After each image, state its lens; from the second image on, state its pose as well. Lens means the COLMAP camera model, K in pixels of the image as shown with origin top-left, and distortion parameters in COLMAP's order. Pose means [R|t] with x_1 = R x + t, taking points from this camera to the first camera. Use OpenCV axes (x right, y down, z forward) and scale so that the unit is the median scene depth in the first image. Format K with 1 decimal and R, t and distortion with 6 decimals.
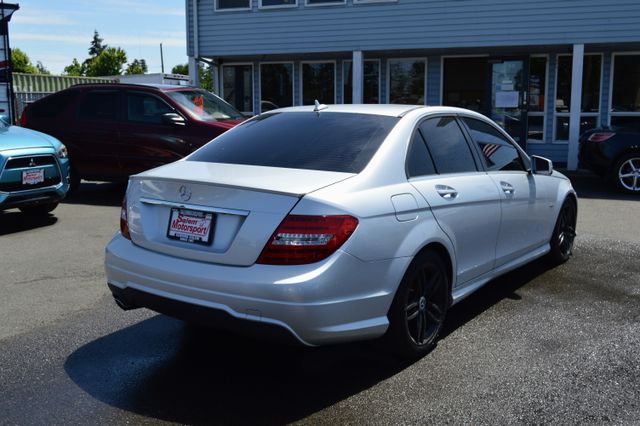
lens RADIAL K [[644.9, 0, 319.6], [0, 644.9, 232.0], [0, 0, 1]] dist [0.001063, -0.015720]
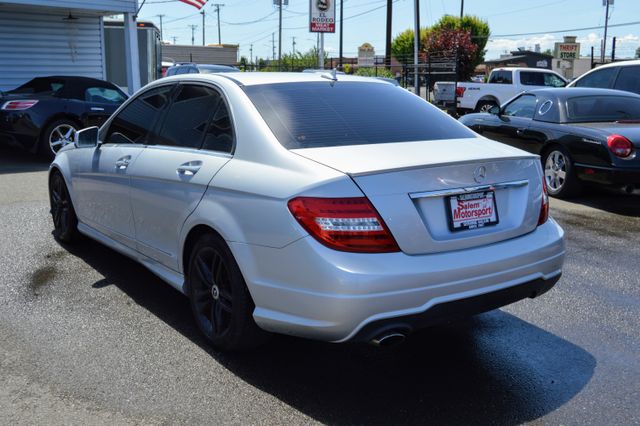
lens RADIAL K [[720.5, 0, 294.6], [0, 720.5, 212.2], [0, 0, 1]] dist [-0.004906, 0.009635]
pose [[0.327035, -0.180181, 0.927676, -0.915459], [0.175689, 0.976134, 0.127657, -0.134968], [-0.928537, 0.121234, 0.350886, 0.659482]]
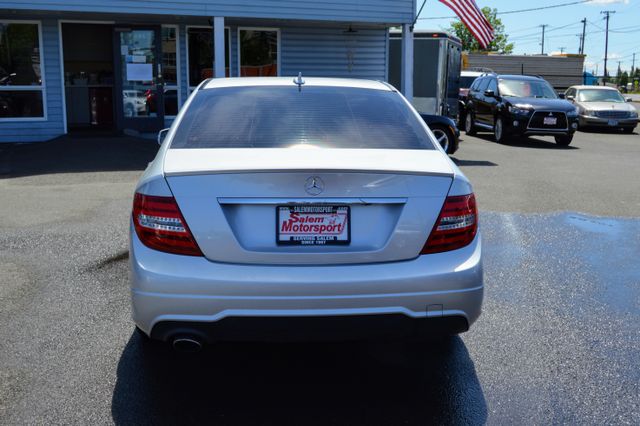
lens RADIAL K [[720.5, 0, 294.6], [0, 720.5, 212.2], [0, 0, 1]] dist [-0.004906, 0.009635]
pose [[0.763315, -0.110644, 0.636481, -0.601783], [0.116825, 0.992622, 0.032449, -0.043651], [-0.635376, 0.049588, 0.770609, 0.230076]]
